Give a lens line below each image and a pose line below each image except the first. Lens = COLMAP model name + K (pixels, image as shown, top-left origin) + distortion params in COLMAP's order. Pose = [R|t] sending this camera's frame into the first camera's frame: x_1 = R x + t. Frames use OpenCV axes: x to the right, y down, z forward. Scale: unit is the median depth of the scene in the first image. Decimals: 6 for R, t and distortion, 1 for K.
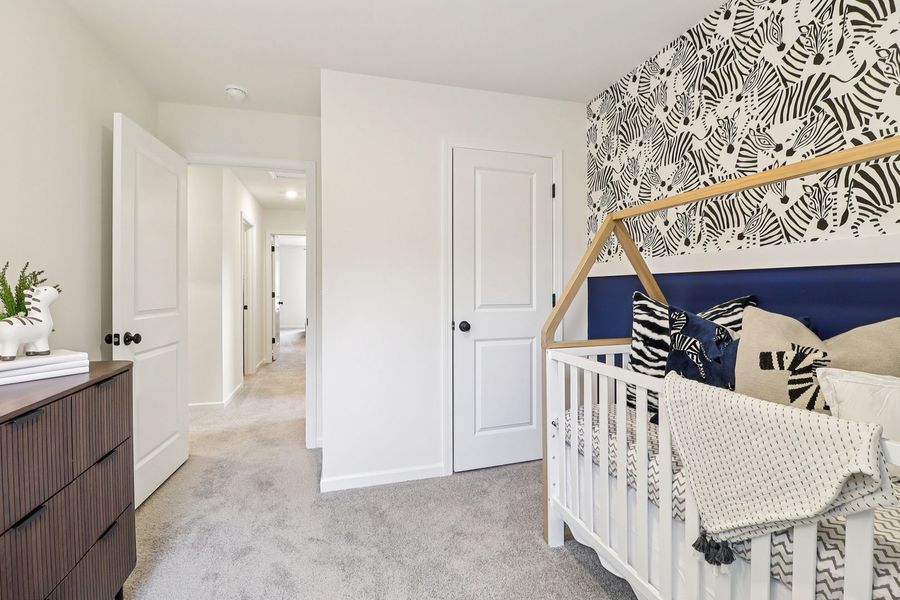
lens RADIAL K [[425.4, 0, 449.8], [0, 425.4, 290.5], [0, 0, 1]] dist [-0.002376, -0.000688]
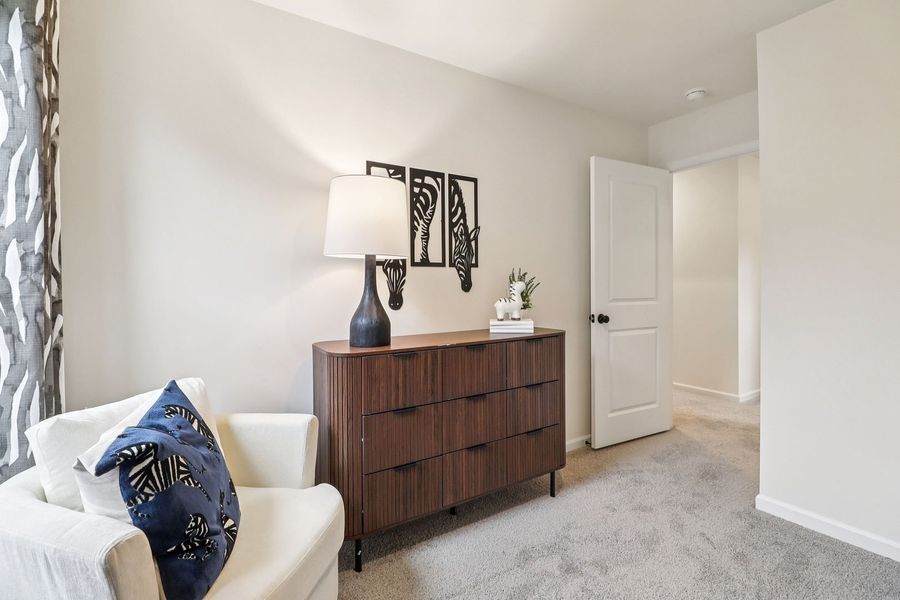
lens RADIAL K [[425.4, 0, 449.8], [0, 425.4, 290.5], [0, 0, 1]] dist [-0.002376, -0.000688]
pose [[0.277267, 0.016584, -0.960650, 0.397991], [0.000890, 0.999846, 0.017518, -0.001790], [0.960792, -0.005712, 0.277210, 0.141558]]
